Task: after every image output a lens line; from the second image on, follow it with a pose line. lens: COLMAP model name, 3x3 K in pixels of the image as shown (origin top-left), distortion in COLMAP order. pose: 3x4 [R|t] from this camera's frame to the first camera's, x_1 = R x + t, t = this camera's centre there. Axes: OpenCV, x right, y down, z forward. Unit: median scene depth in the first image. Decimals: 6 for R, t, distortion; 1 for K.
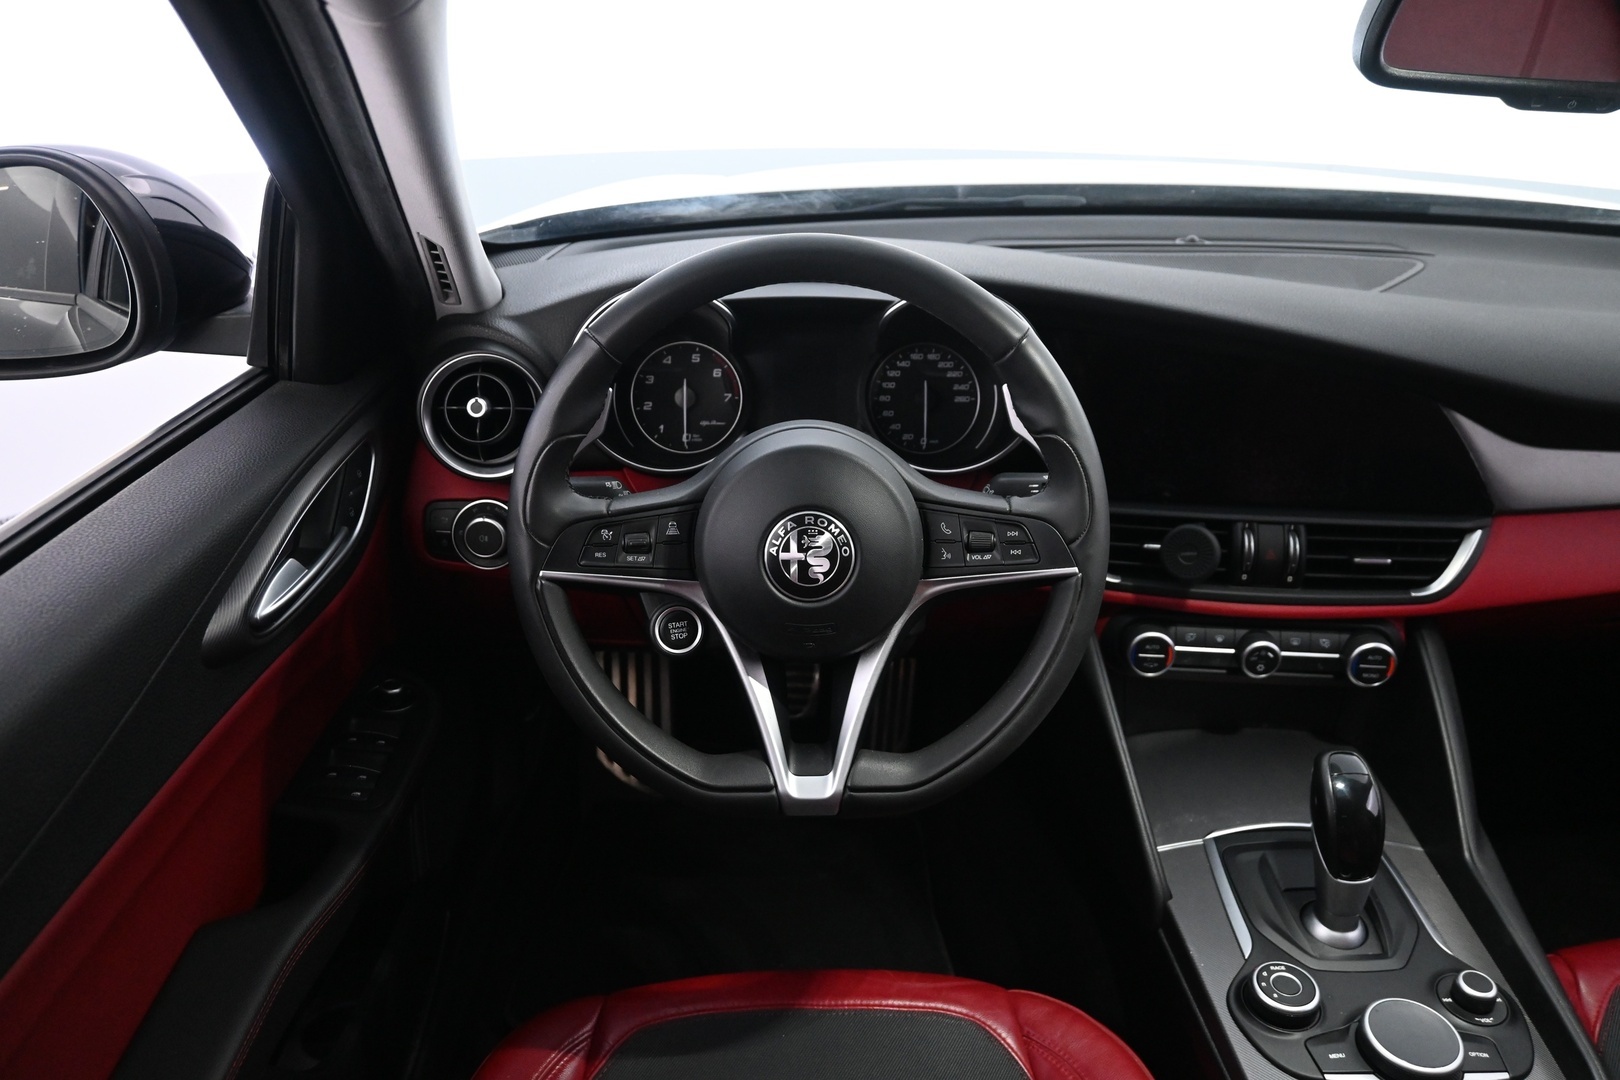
lens RADIAL K [[1213.8, 0, 806.9], [0, 1213.8, 519.0], [0, 0, 1]] dist [-0.003694, 0.000237]
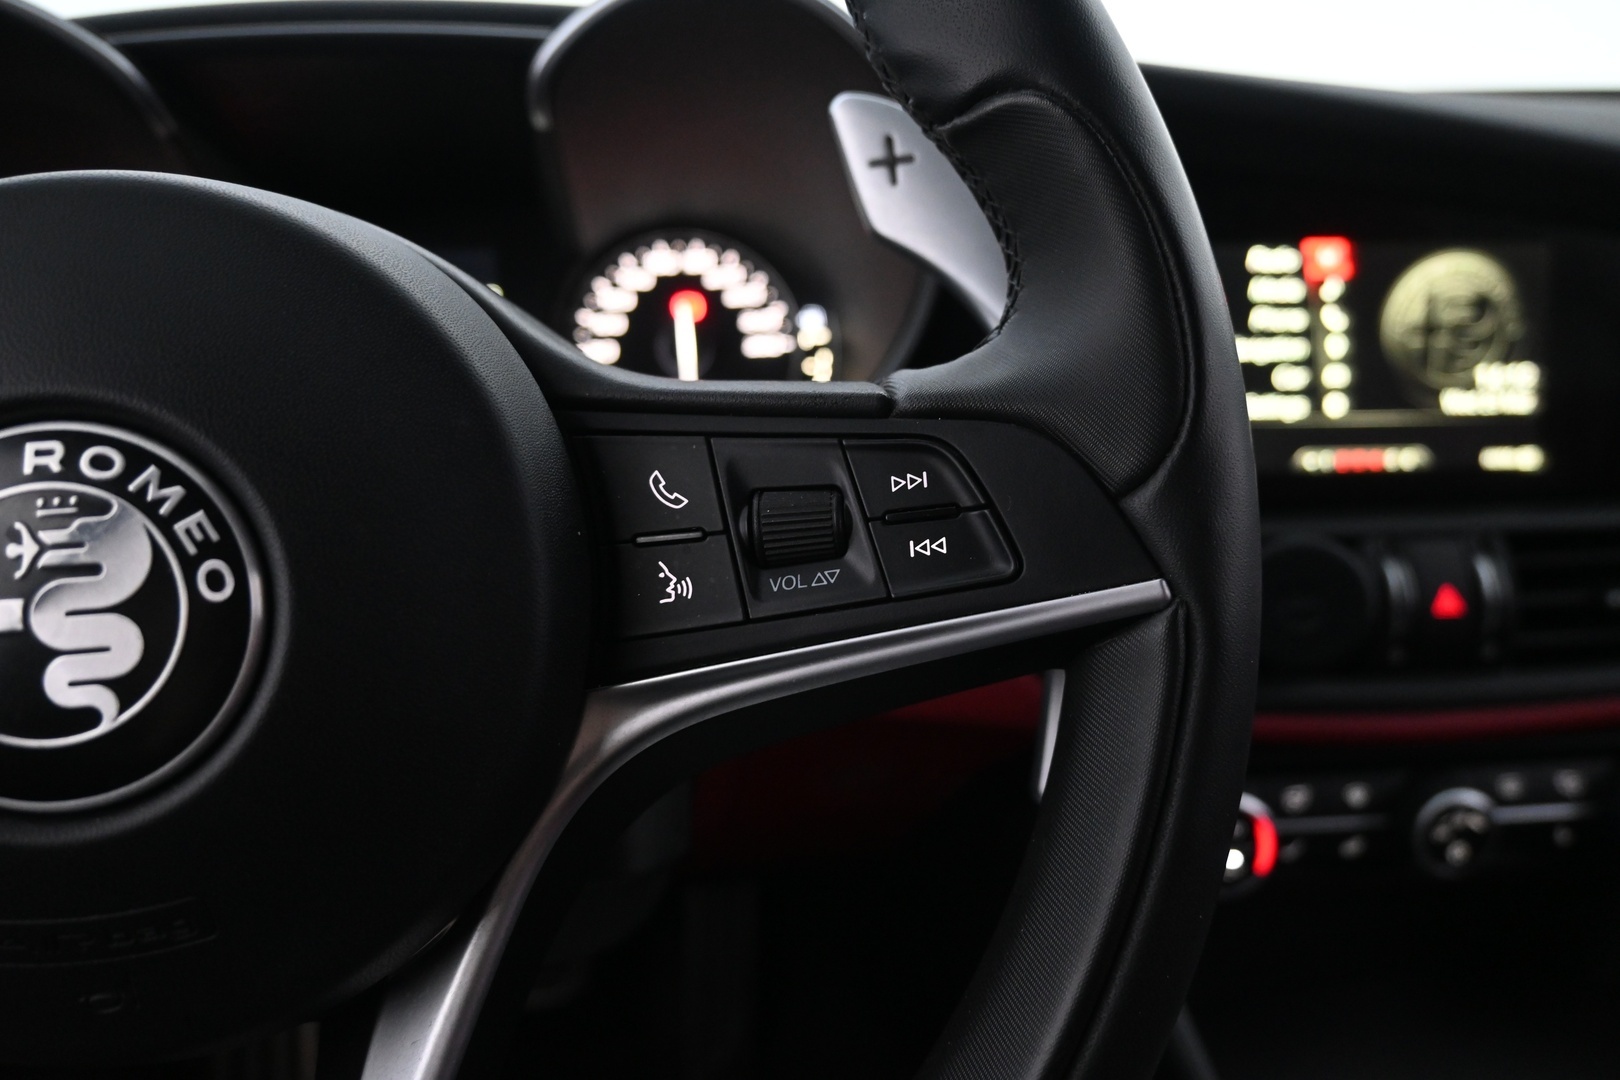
lens RADIAL K [[1213.8, 0, 806.9], [0, 1213.8, 519.0], [0, 0, 1]] dist [-0.003694, 0.000237]
pose [[0.991620, -0.076574, 0.104050, 0.118314], [0.091446, 0.984954, -0.146640, 0.058110], [-0.091256, 0.154926, 0.983702, 0.738180]]
